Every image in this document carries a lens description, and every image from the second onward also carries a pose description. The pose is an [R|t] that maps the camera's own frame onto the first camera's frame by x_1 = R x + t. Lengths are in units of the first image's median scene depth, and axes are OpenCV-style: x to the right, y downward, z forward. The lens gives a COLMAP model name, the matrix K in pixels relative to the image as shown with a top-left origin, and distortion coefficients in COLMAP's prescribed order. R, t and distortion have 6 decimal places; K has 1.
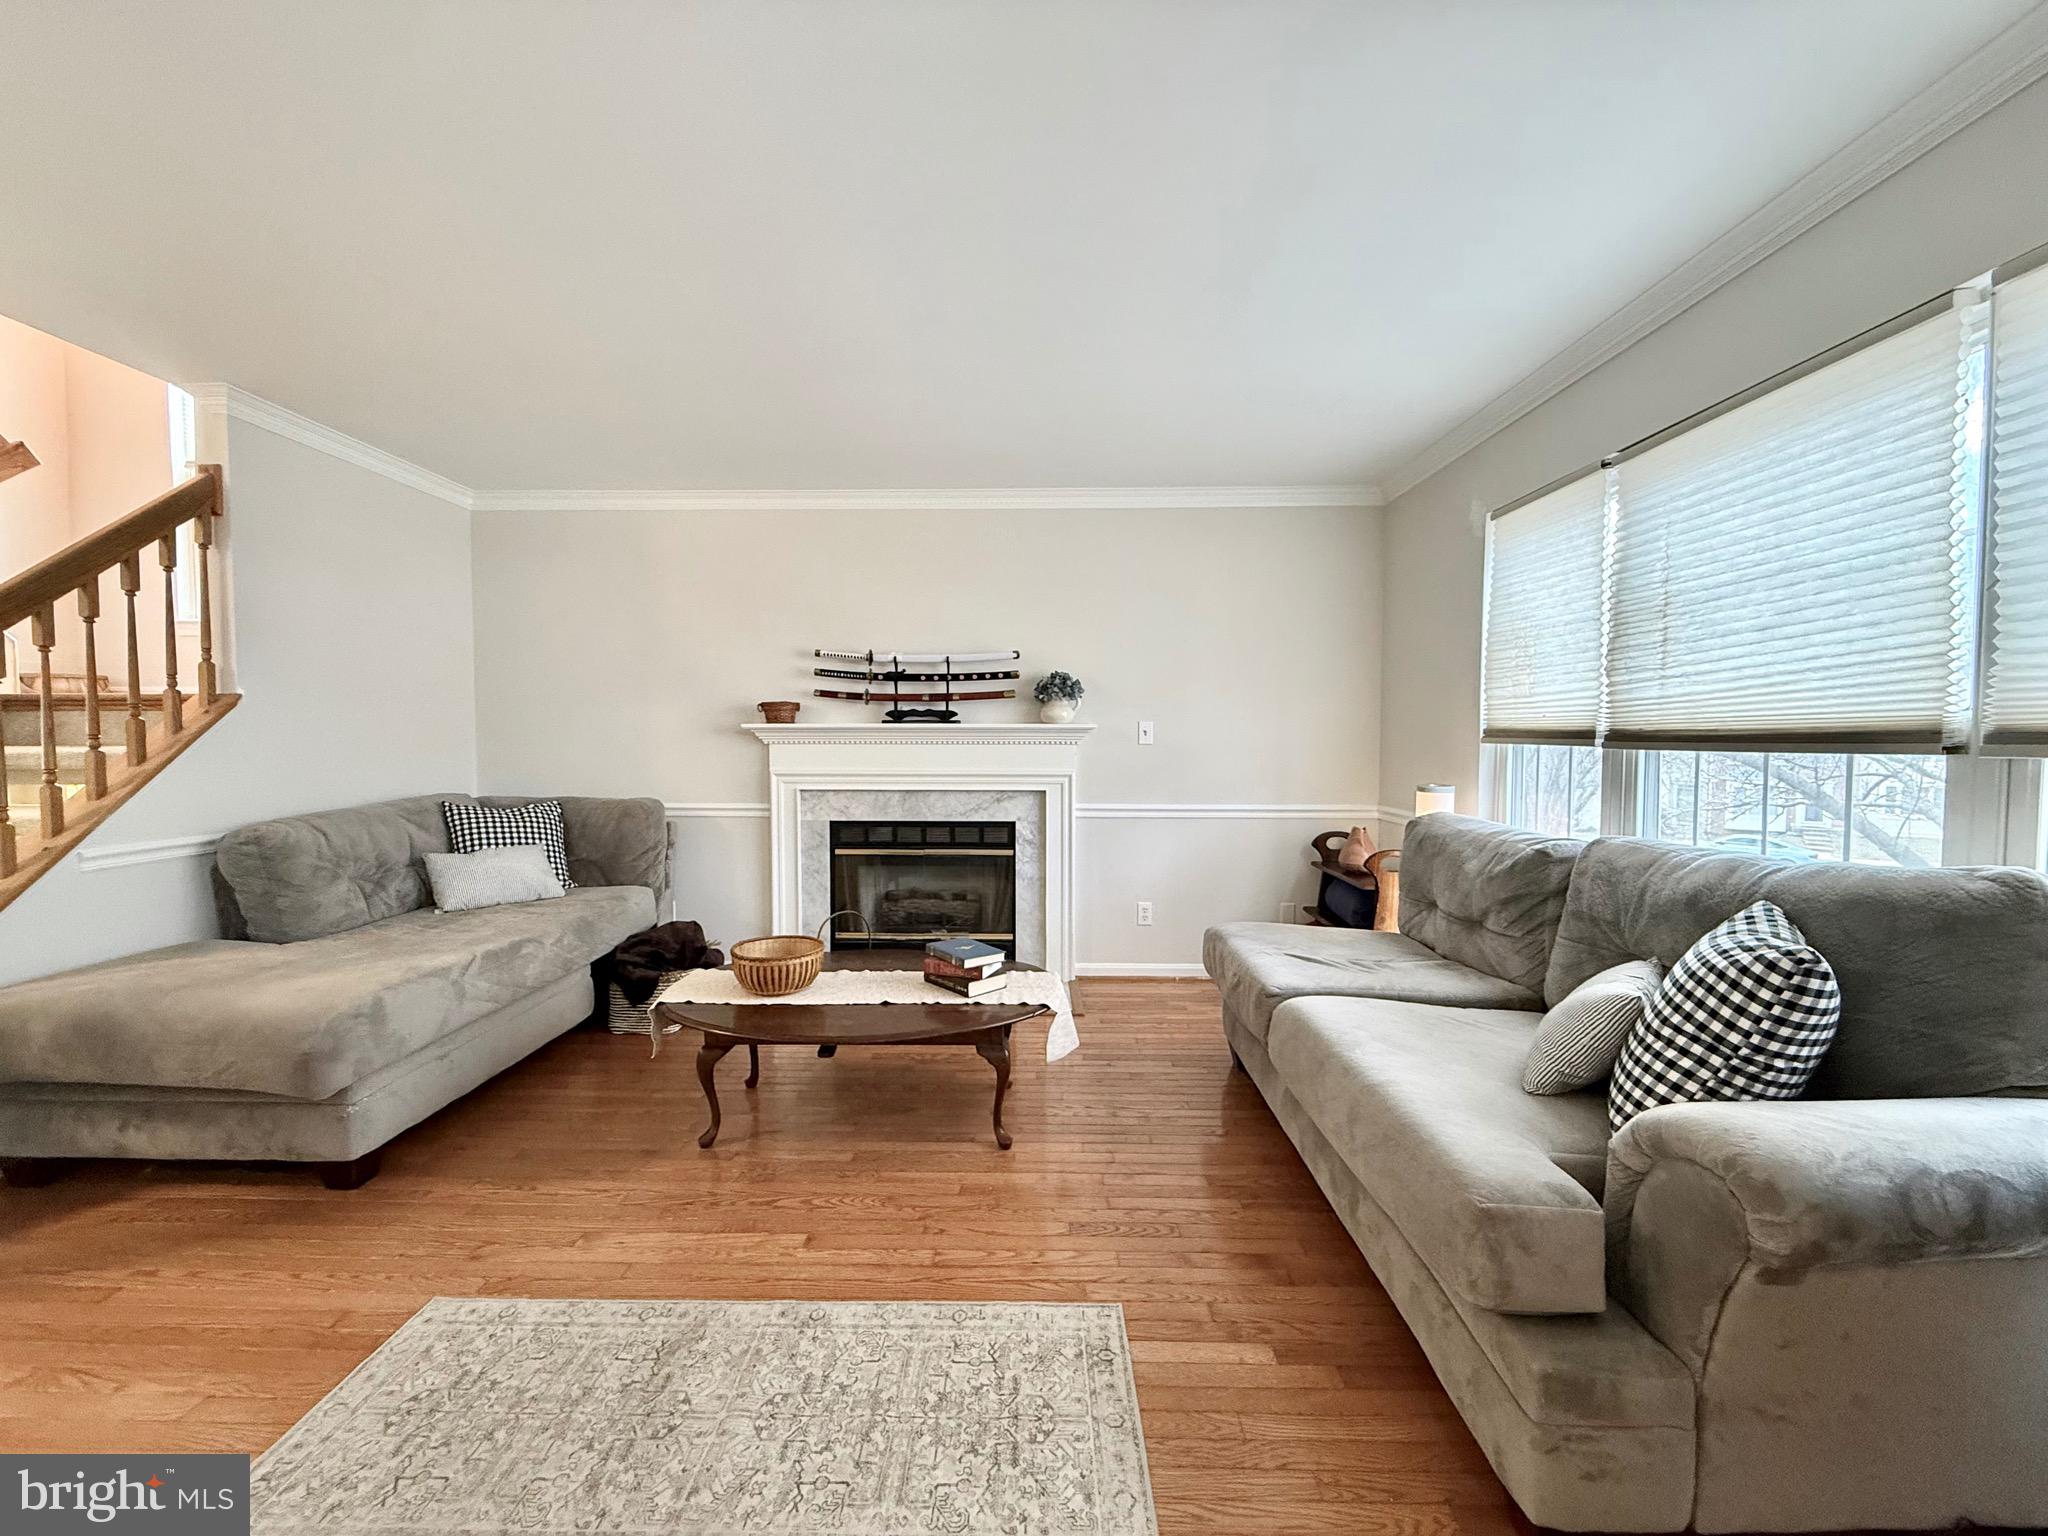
lens RADIAL K [[798.2, 0, 1023.2], [0, 798.2, 766.5], [0, 0, 1]] dist [0.000318, 0.001695]
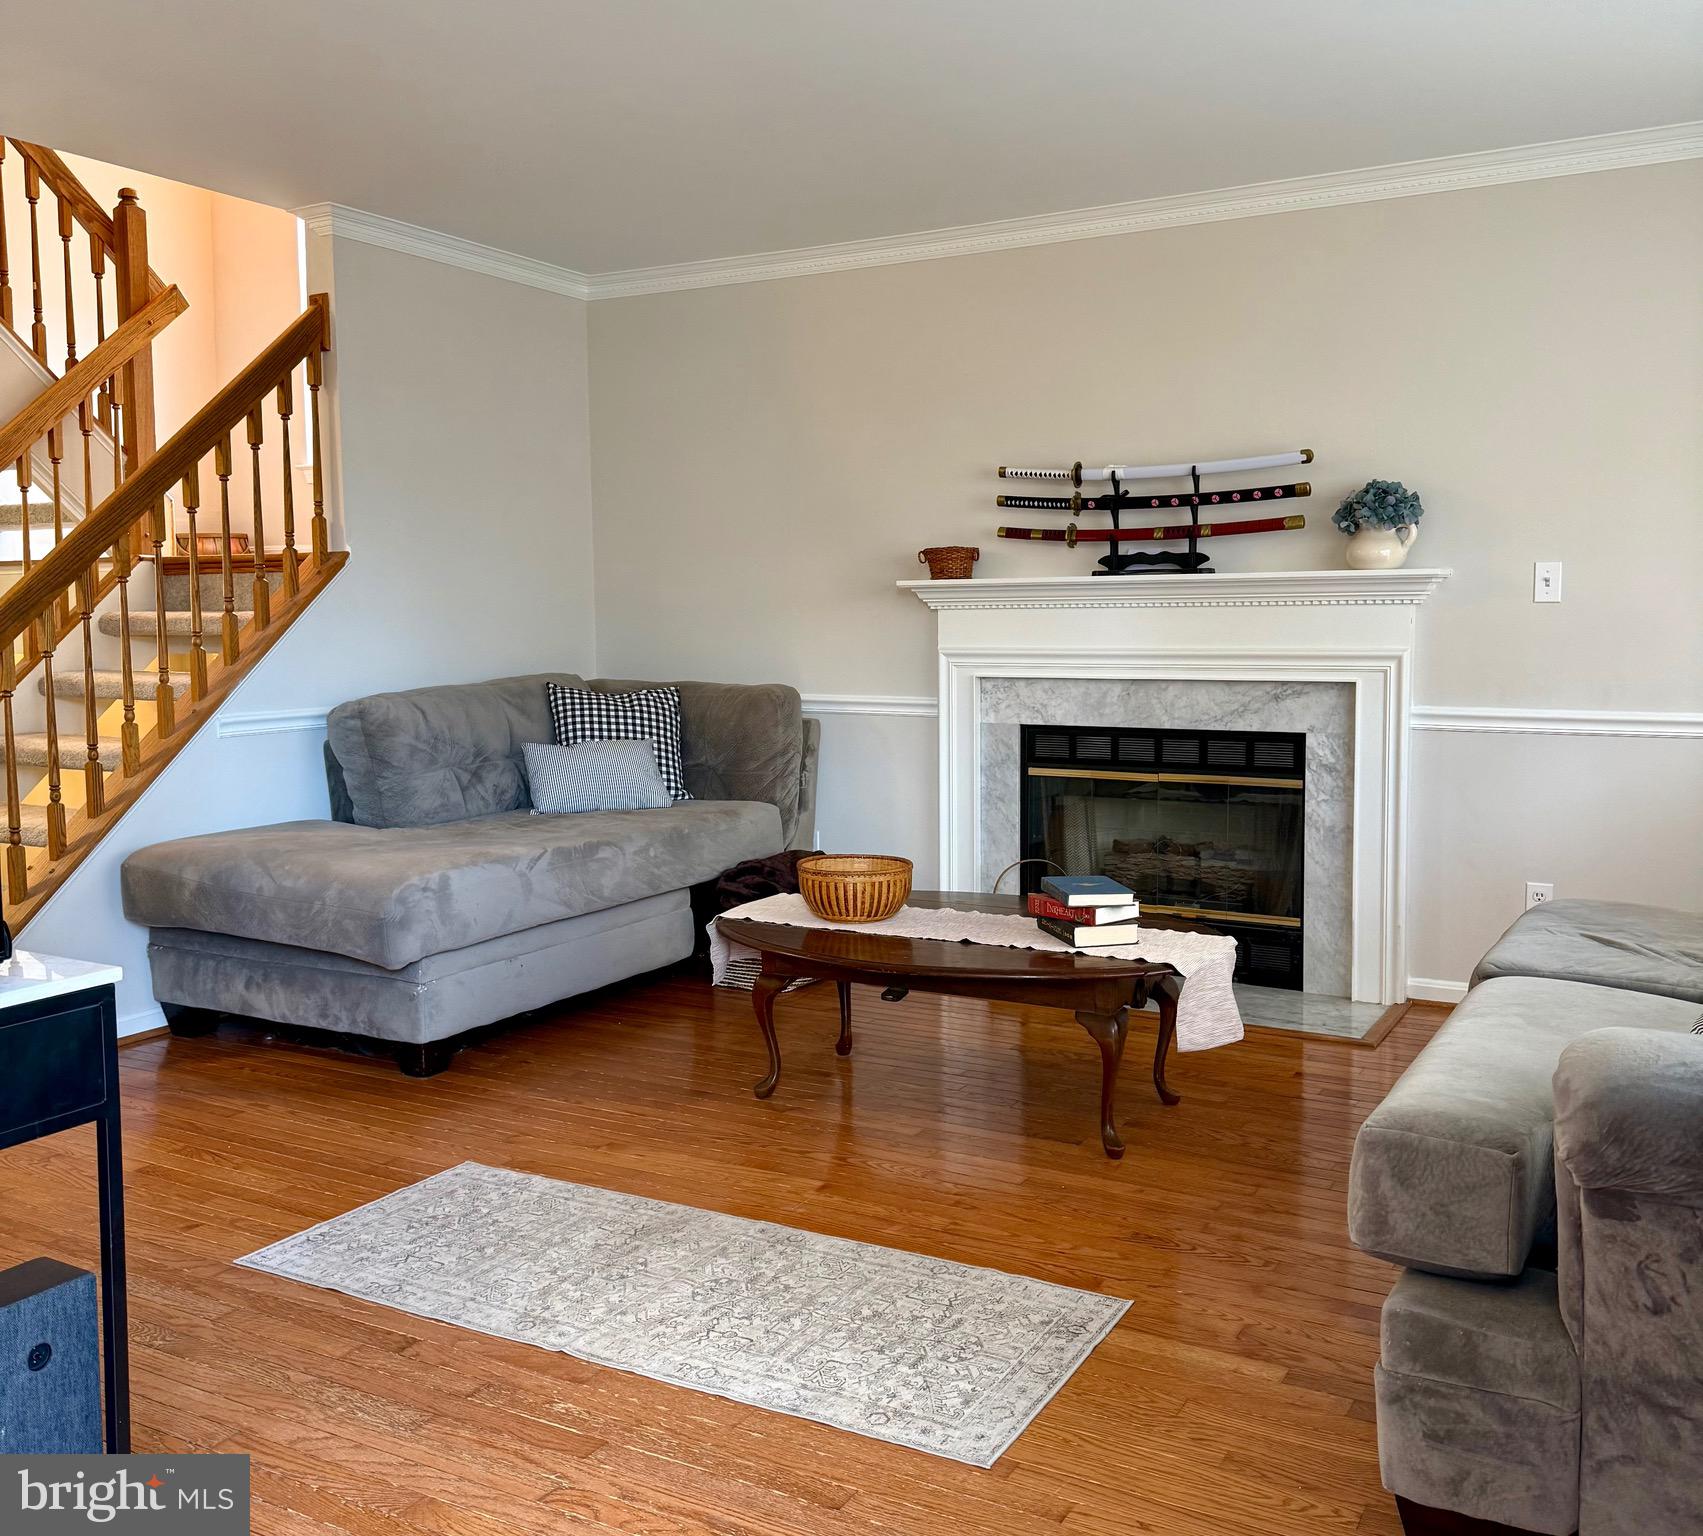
lens RADIAL K [[1551.2, 0, 898.6], [0, 1551.2, 735.5], [0, 0, 1]] dist [0.089200, 0.000000]
pose [[0.889261, 0.027743, -0.456559, 0.394024], [-0.009243, 0.999045, 0.042705, 0.034906], [0.457307, -0.033756, 0.888668, -0.298817]]
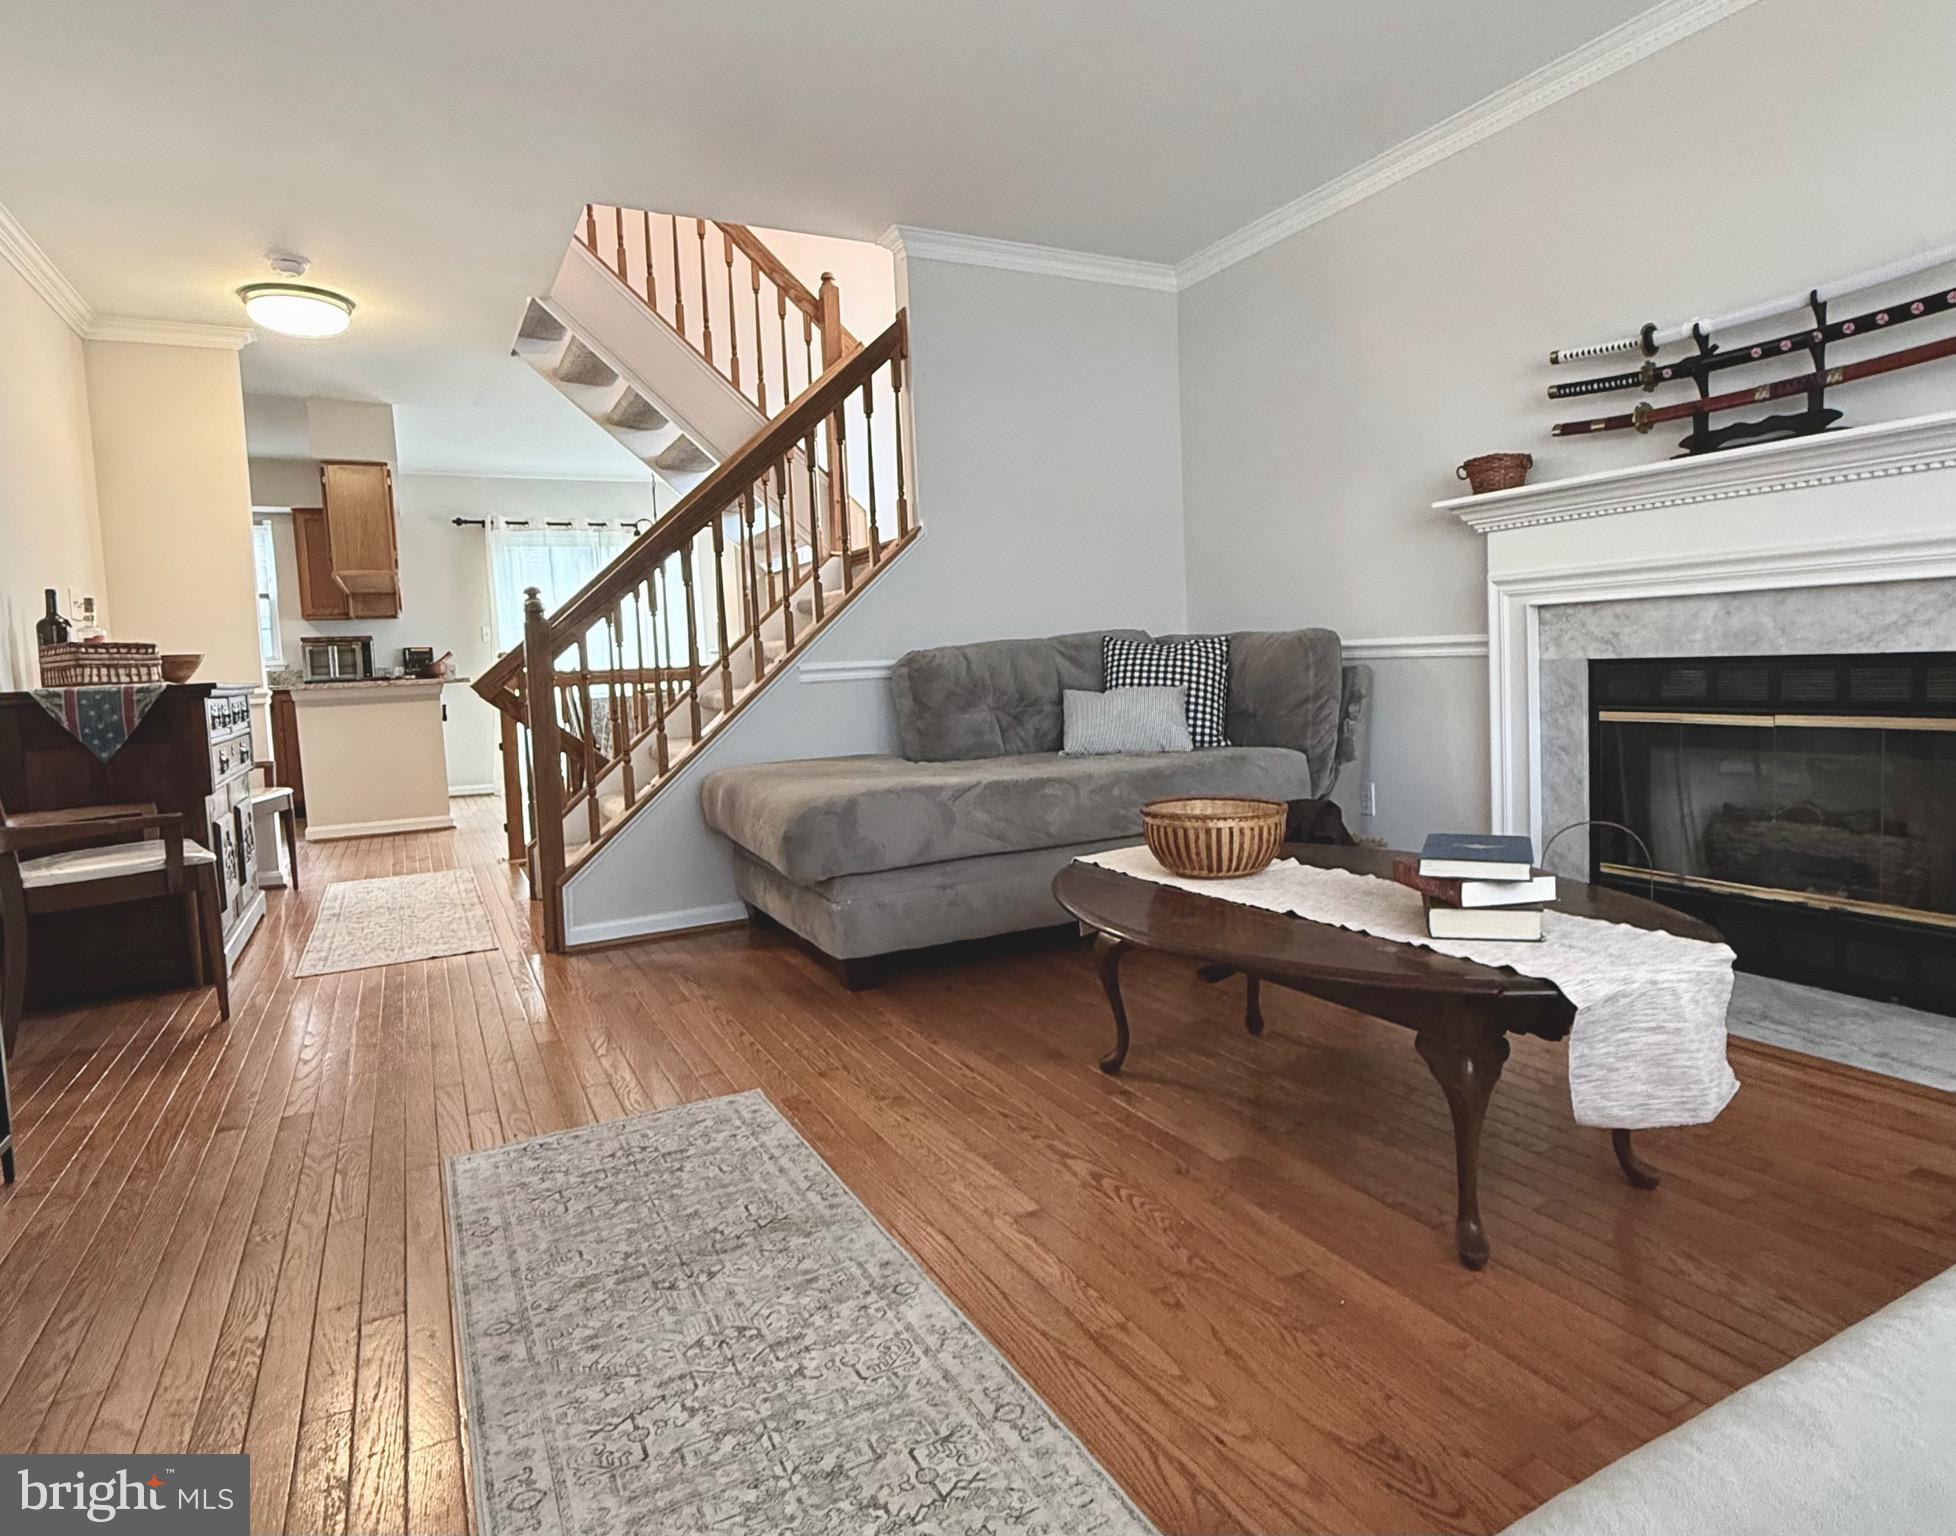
lens RADIAL K [[1112.4, 0, 1005.2], [0, 1112.4, 730.6], [0, 0, 1]] dist [-0.004919, 0.003529]
pose [[0.489363, 0.031883, -0.871497, 0.361579], [0.014562, 0.998893, 0.044721, 0.117804], [0.871959, -0.034576, 0.488357, 0.405964]]
